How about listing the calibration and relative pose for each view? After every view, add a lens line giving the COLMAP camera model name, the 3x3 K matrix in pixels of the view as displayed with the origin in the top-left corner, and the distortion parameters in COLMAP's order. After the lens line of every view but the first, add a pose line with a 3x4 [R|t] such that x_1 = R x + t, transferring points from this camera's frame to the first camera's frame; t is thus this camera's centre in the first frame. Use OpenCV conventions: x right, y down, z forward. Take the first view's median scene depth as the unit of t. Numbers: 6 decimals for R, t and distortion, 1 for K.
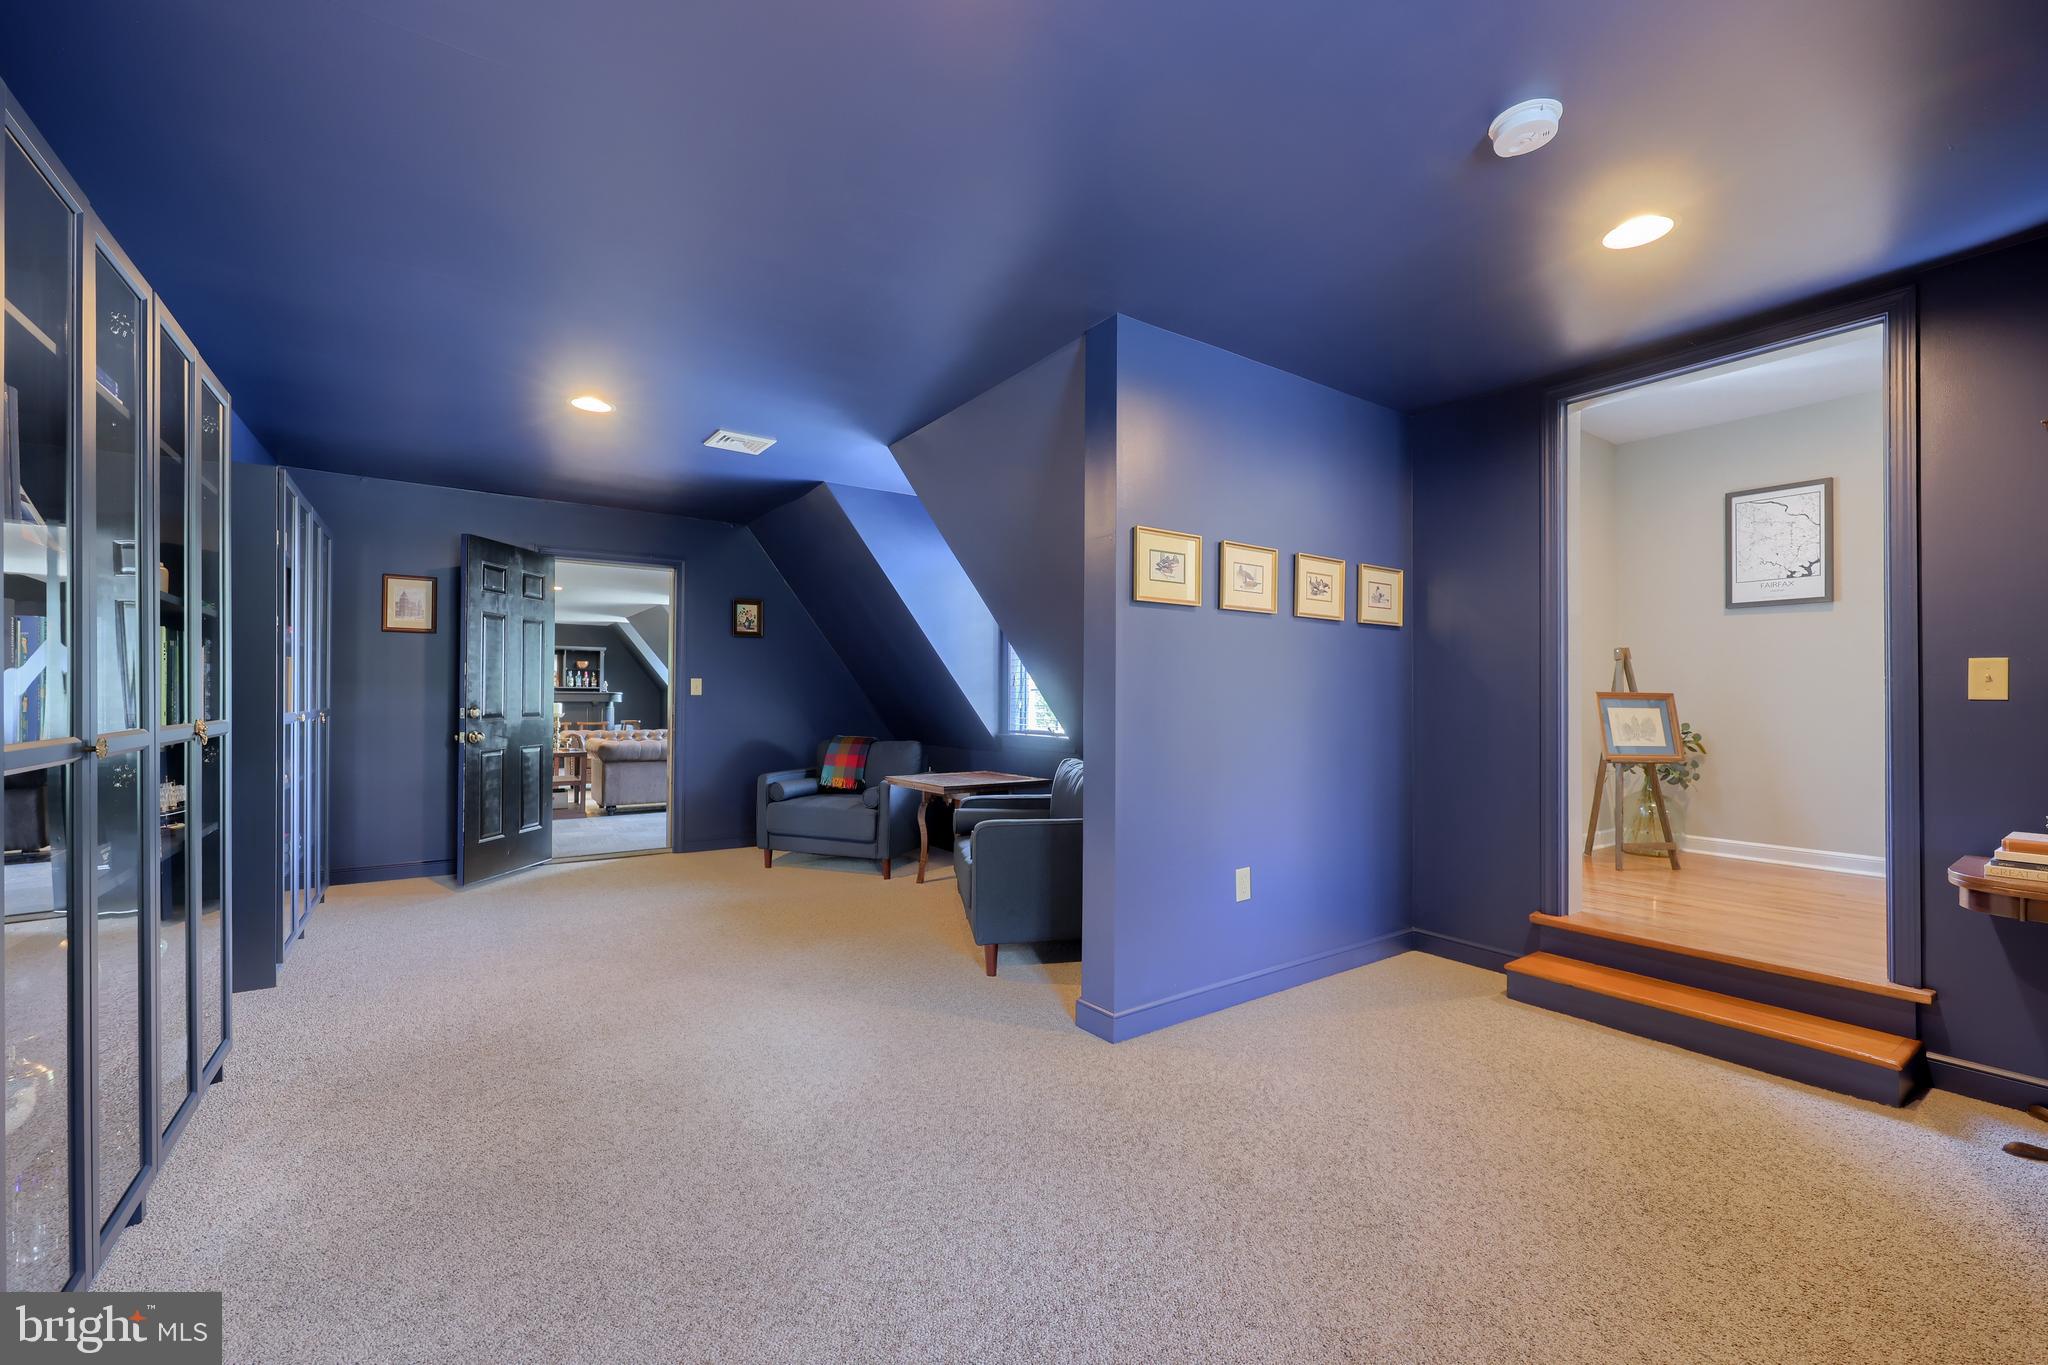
lens RADIAL K [[831.9, 0, 1054.7], [0, 831.9, 697.7], [0, 0, 1]] dist [0.002943, 0.000097]
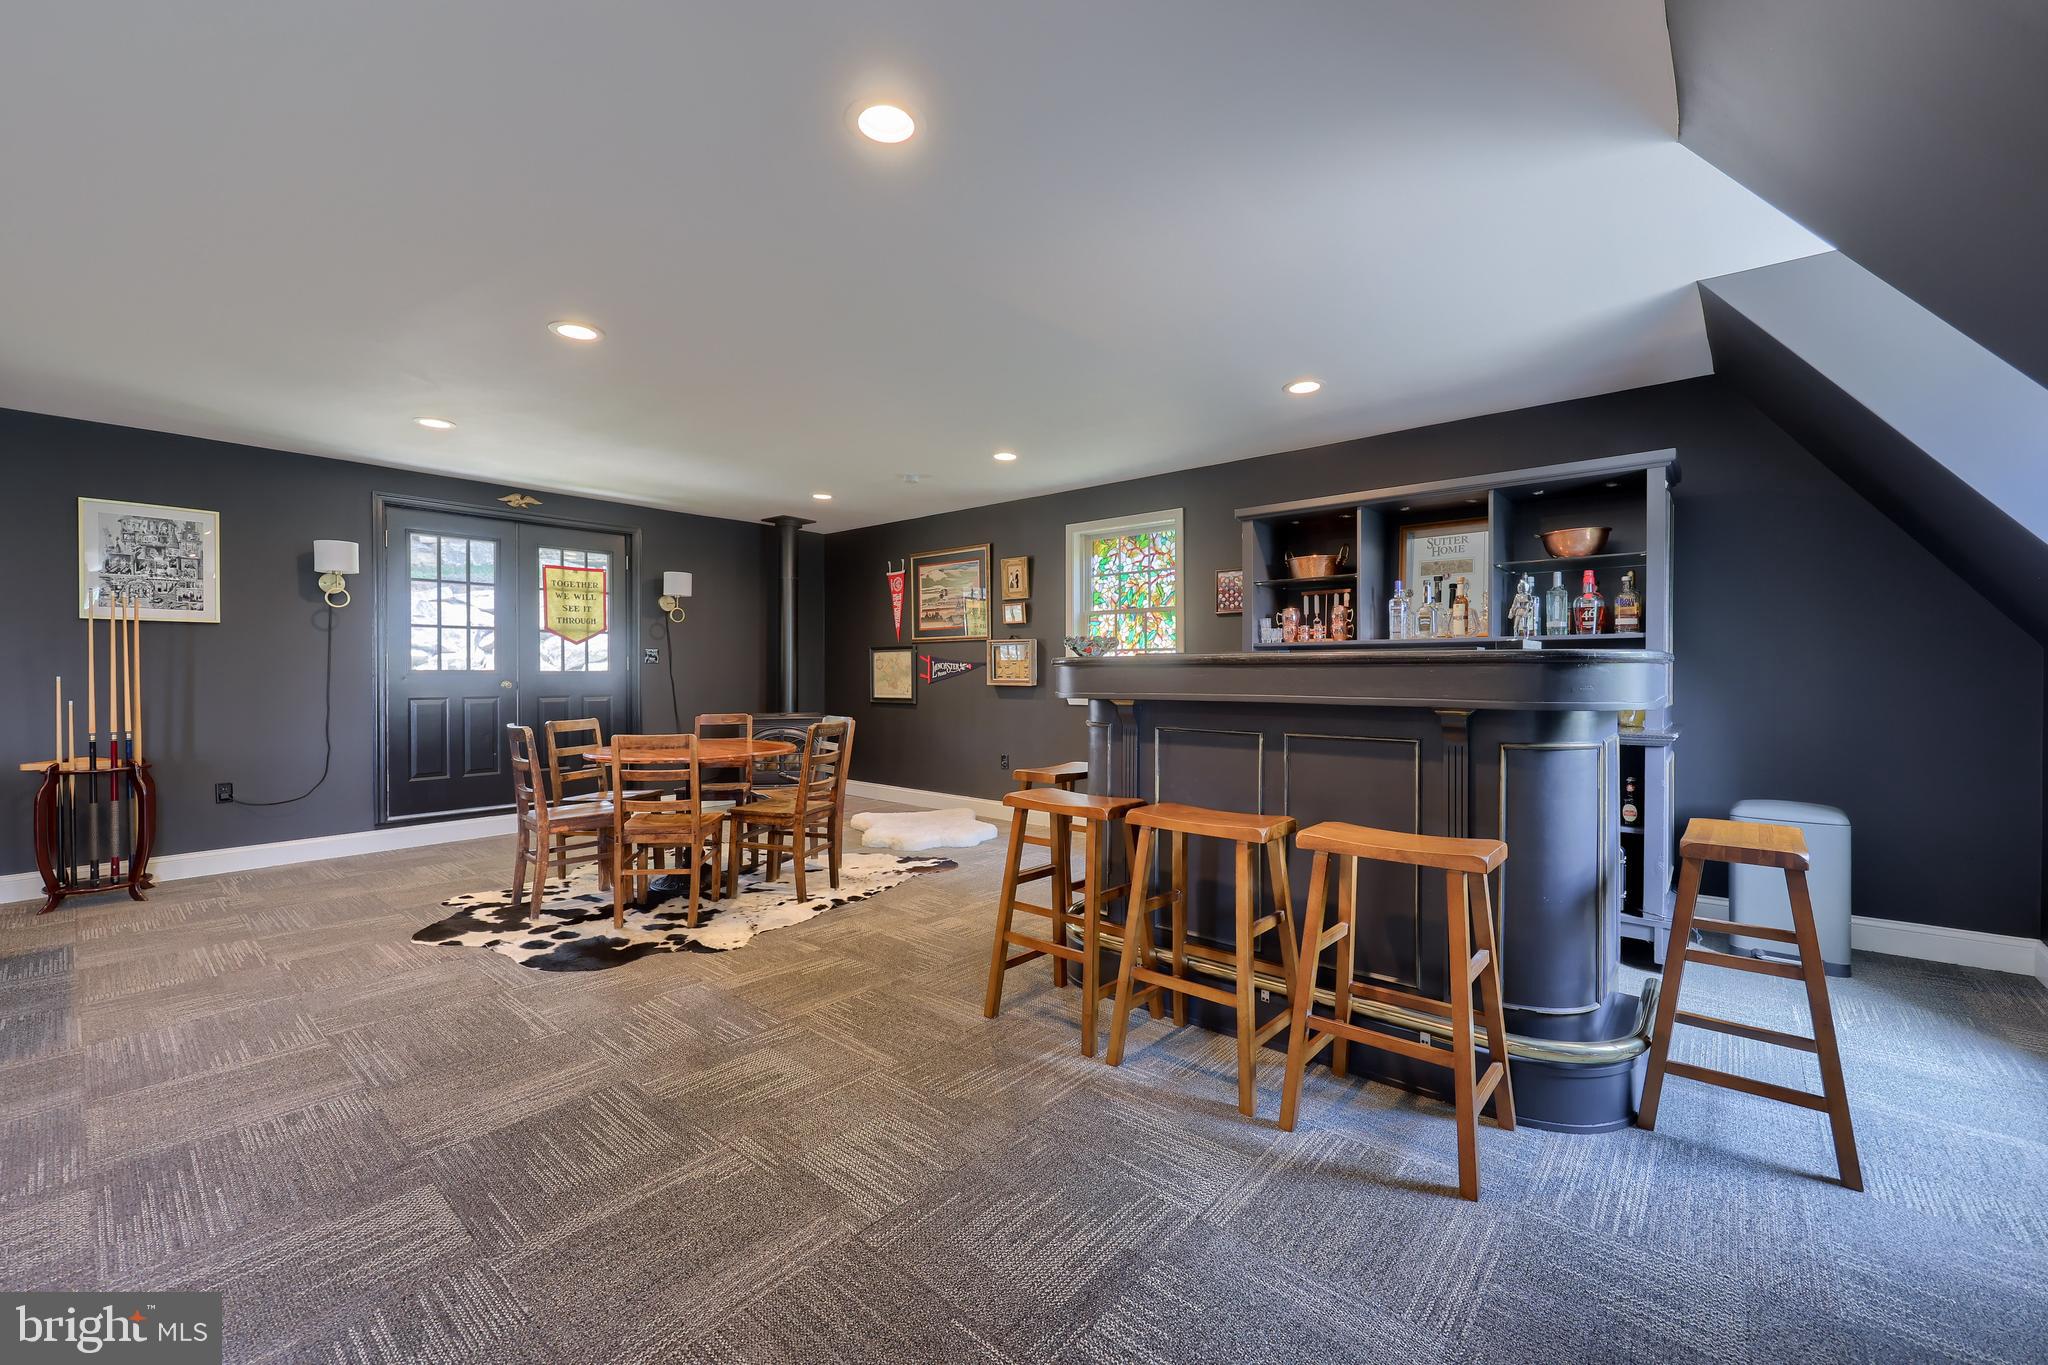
lens RADIAL K [[831.9, 0, 1025.8], [0, 831.9, 676.3], [0, 0, 1]] dist [0.002943, 0.000097]
pose [[0.224953, 0.000073, -0.974370, -0.992088], [0.002576, 0.999996, 0.000670, -0.004946], [0.974366, -0.002661, 0.224952, 2.134839]]
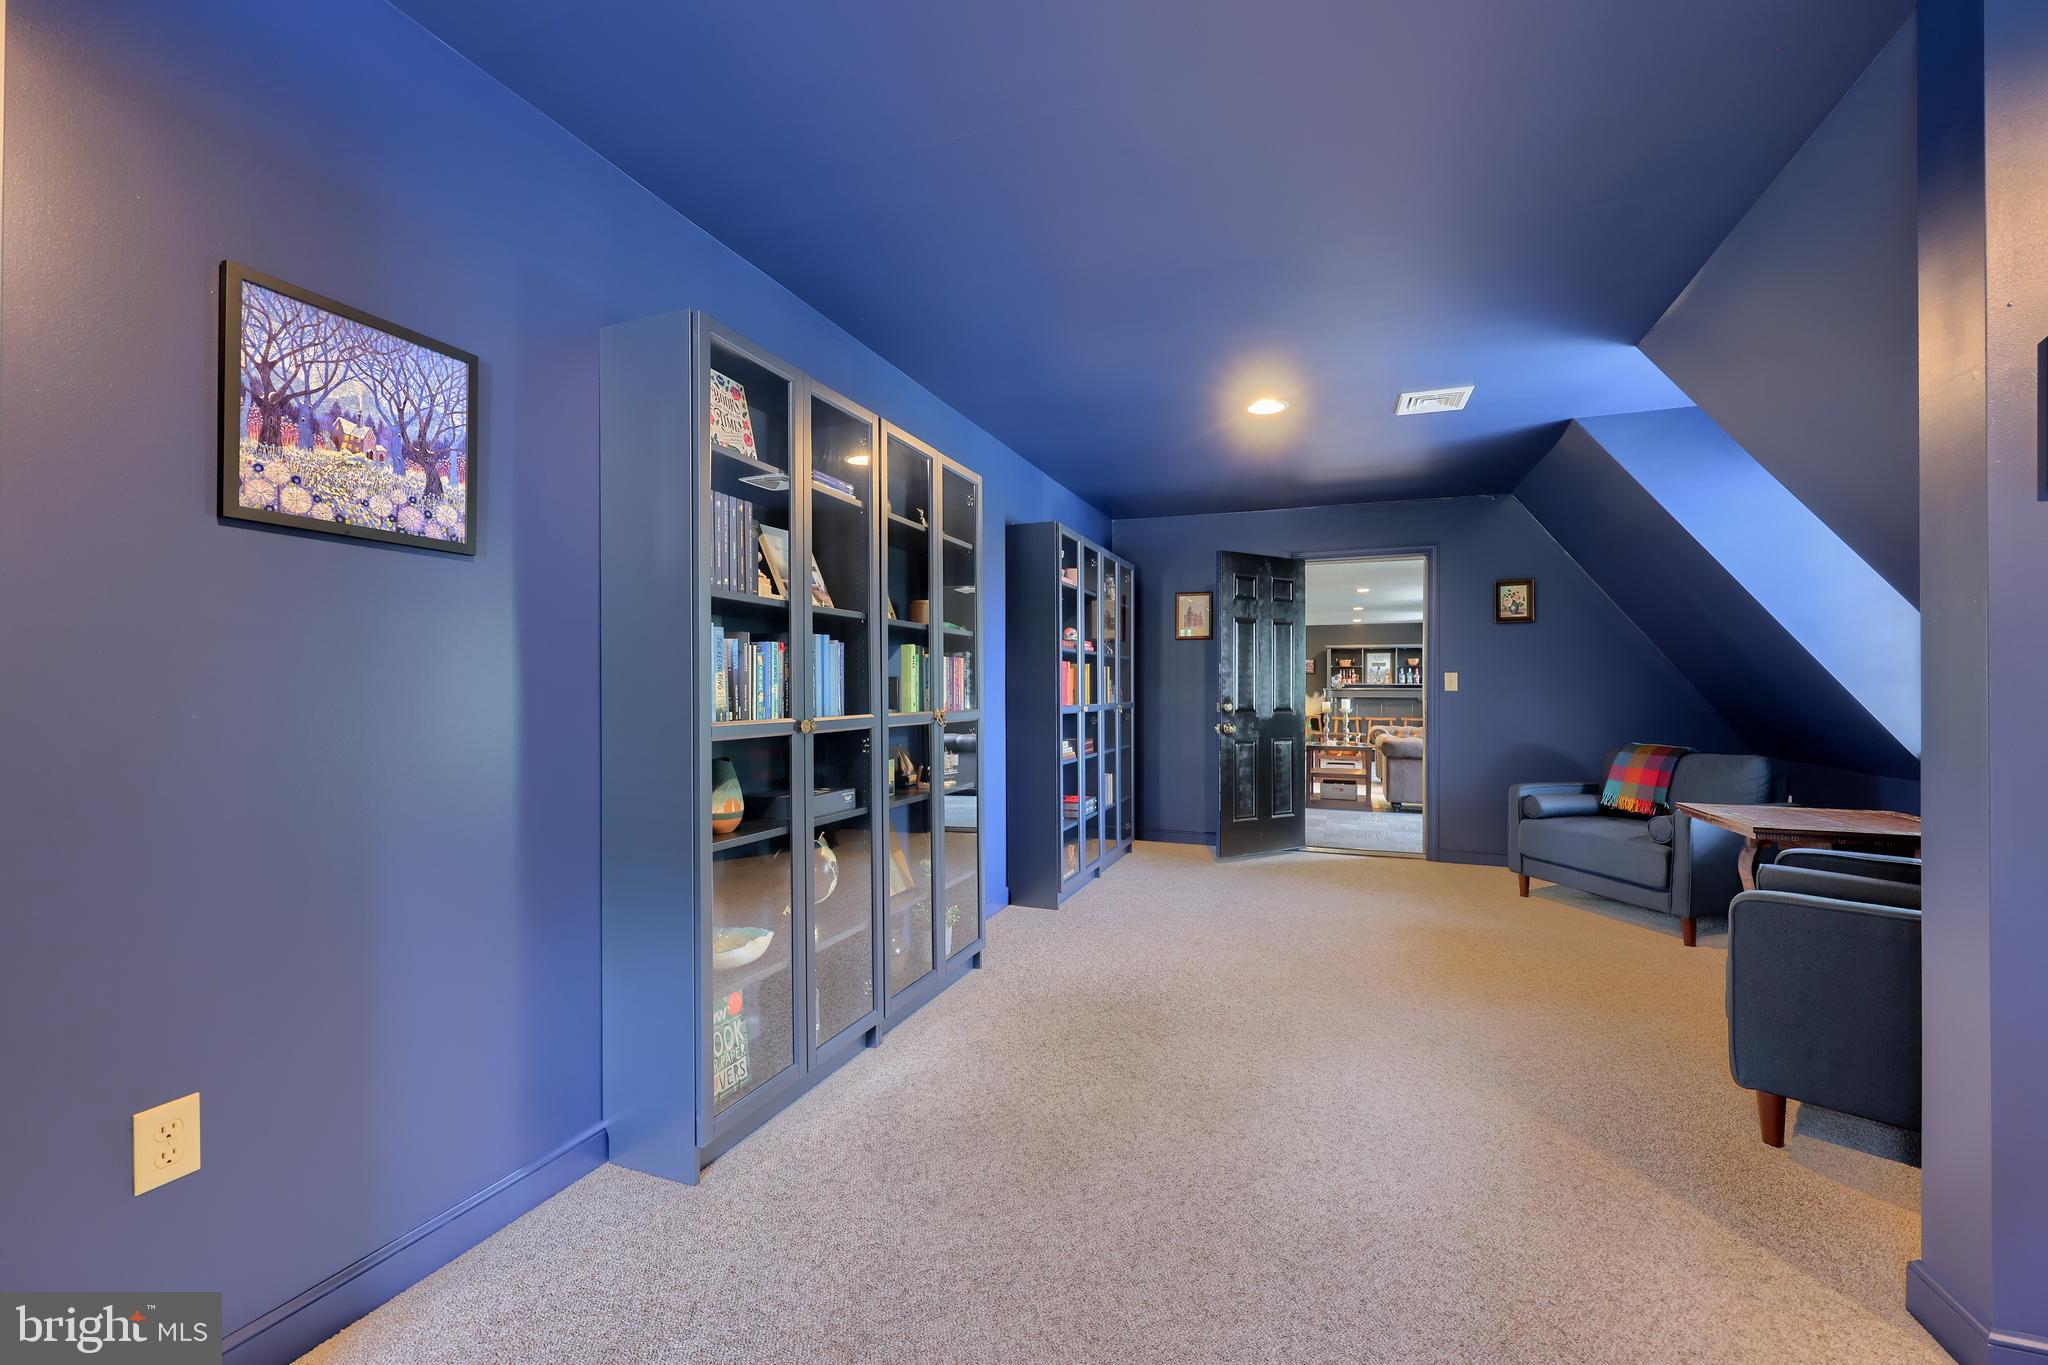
lens RADIAL K [[831.9, 0, 1033.7], [0, 831.9, 688.7], [0, 0, 1]] dist [0.002943, 0.000097]
pose [[0.548681, -0.006015, -0.836010, 0.089881], [0.000429, 0.999976, -0.006913, 0.000679], [0.836032, 0.003434, 0.548671, 0.128272]]
